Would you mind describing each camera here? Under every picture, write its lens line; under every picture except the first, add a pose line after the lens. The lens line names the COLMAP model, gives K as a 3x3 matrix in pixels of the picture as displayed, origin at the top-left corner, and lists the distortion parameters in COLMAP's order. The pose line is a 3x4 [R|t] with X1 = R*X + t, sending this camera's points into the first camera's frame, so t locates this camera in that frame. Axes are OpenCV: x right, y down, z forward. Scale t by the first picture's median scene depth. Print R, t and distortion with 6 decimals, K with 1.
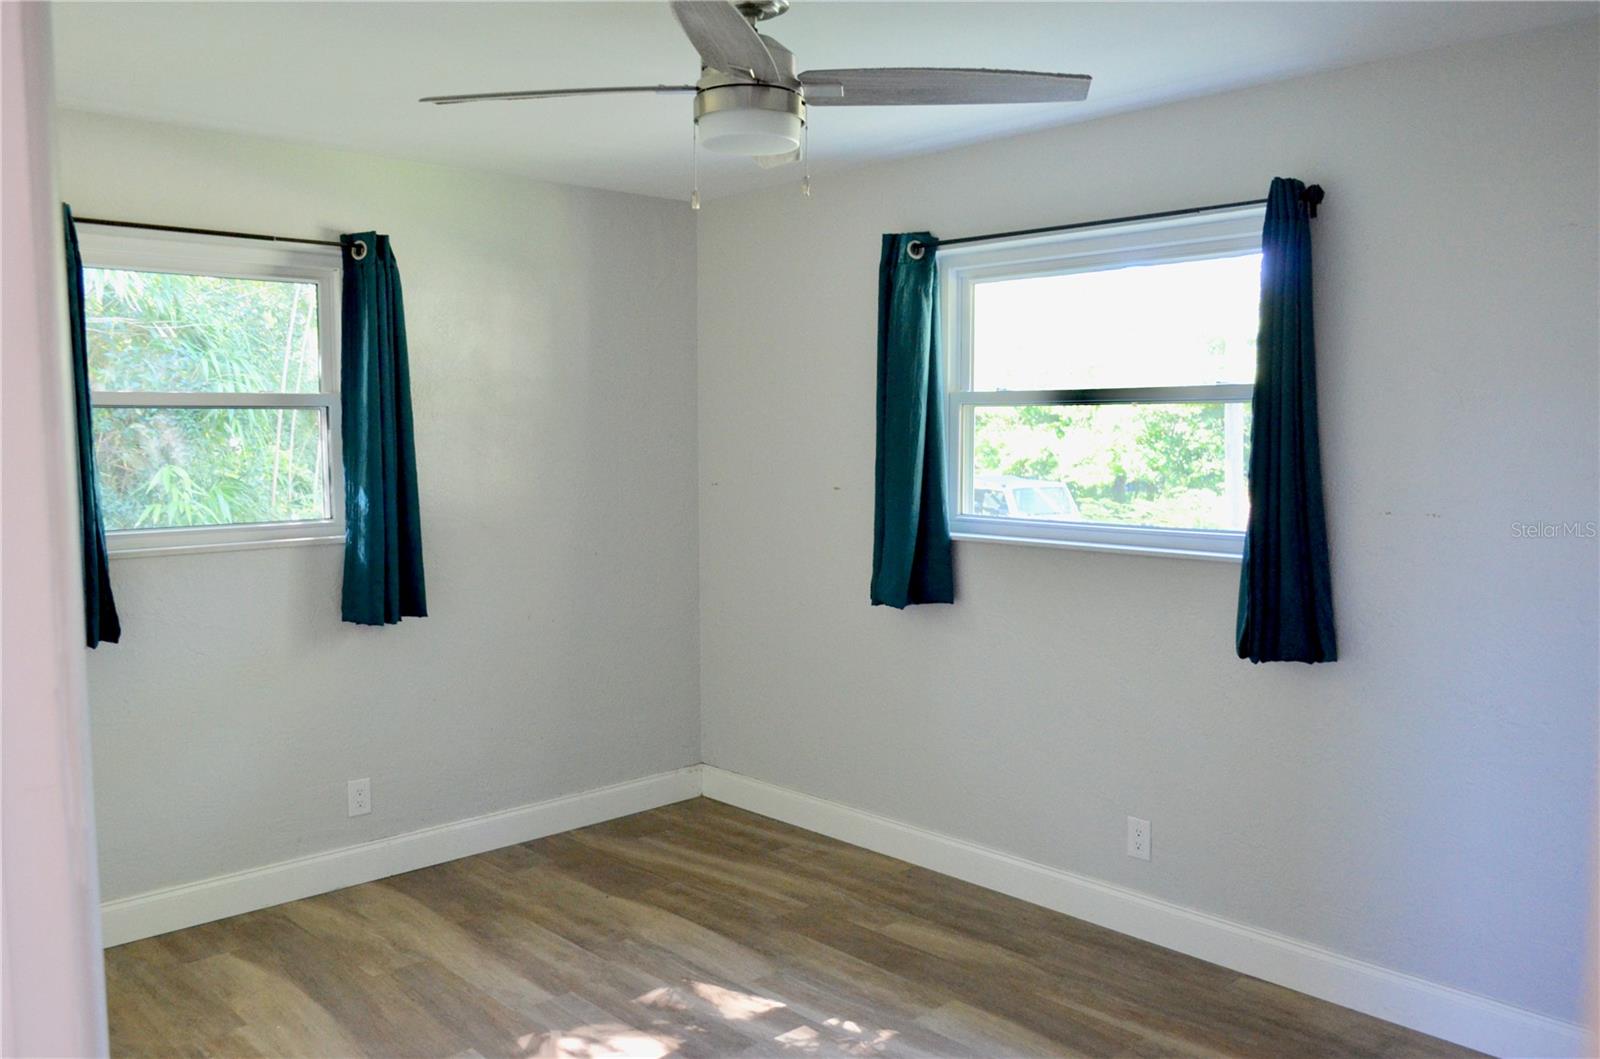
lens RADIAL K [[1281.6, 0, 800.0], [0, 1281.6, 529.5], [0, 0, 1]] dist [-0.011296, 0.007090]
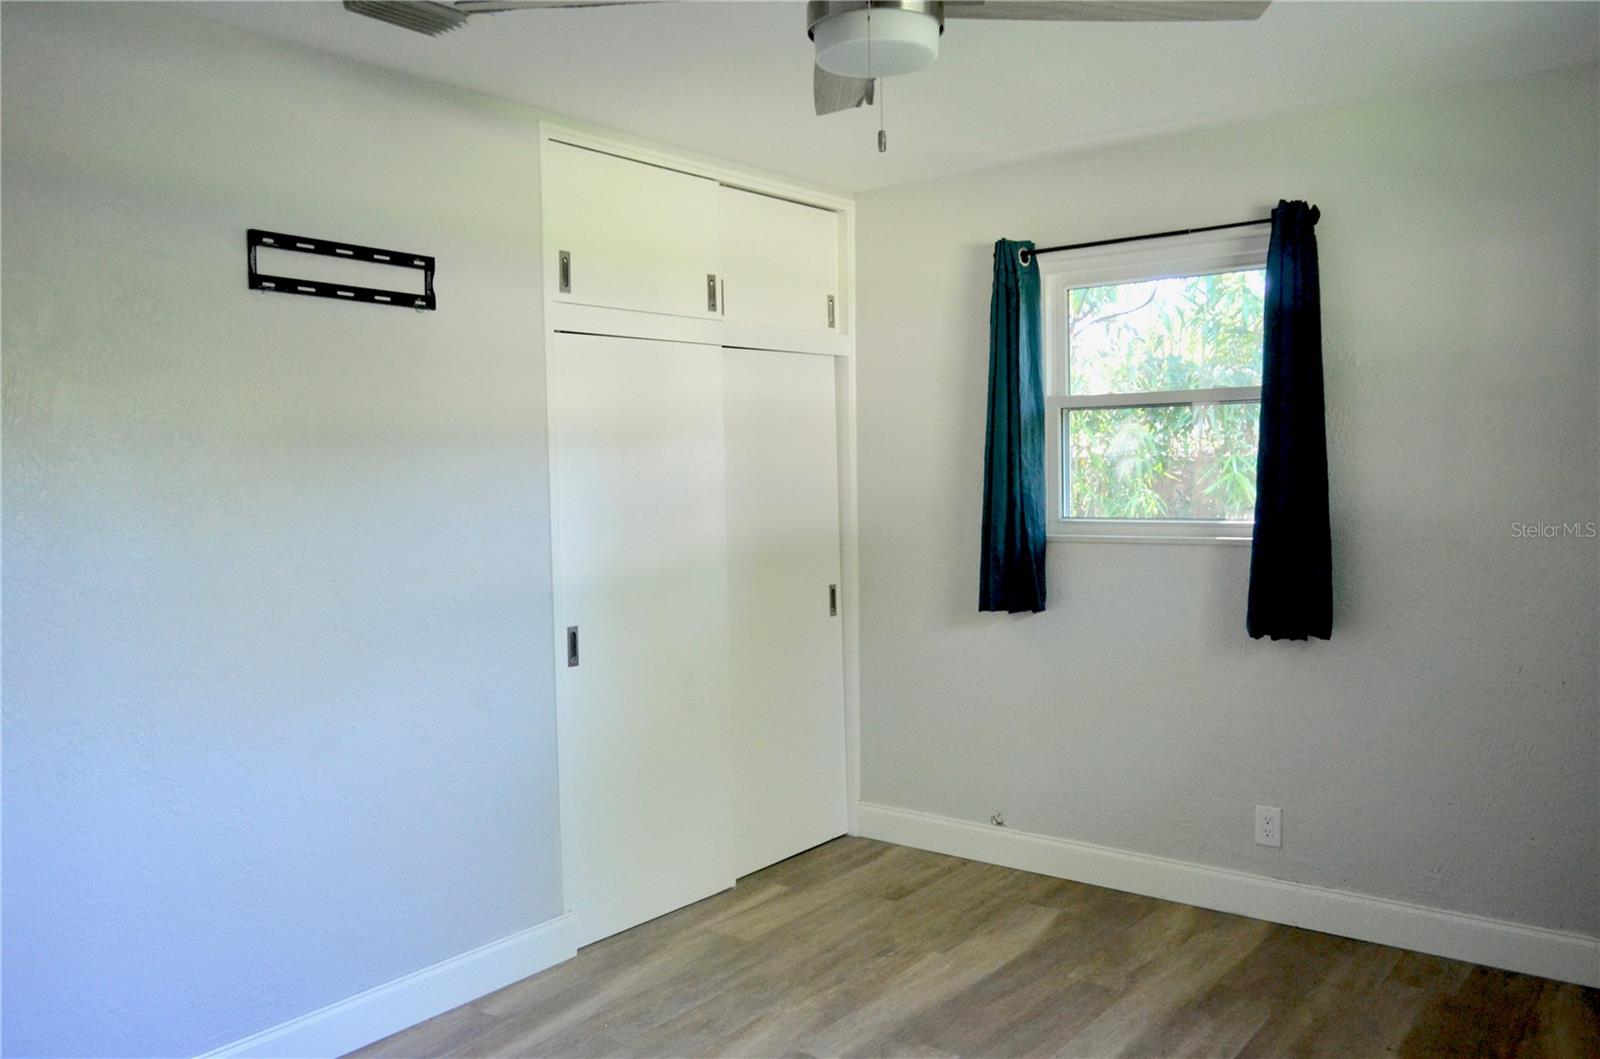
lens RADIAL K [[1281.6, 0, 800.0], [0, 1281.6, 529.5], [0, 0, 1]] dist [-0.011296, 0.007090]
pose [[0.132234, 0.057674, -0.989539, 0.525454], [-0.052179, 0.997327, 0.051155, -0.031978], [0.989844, 0.044869, 0.134890, 0.565246]]
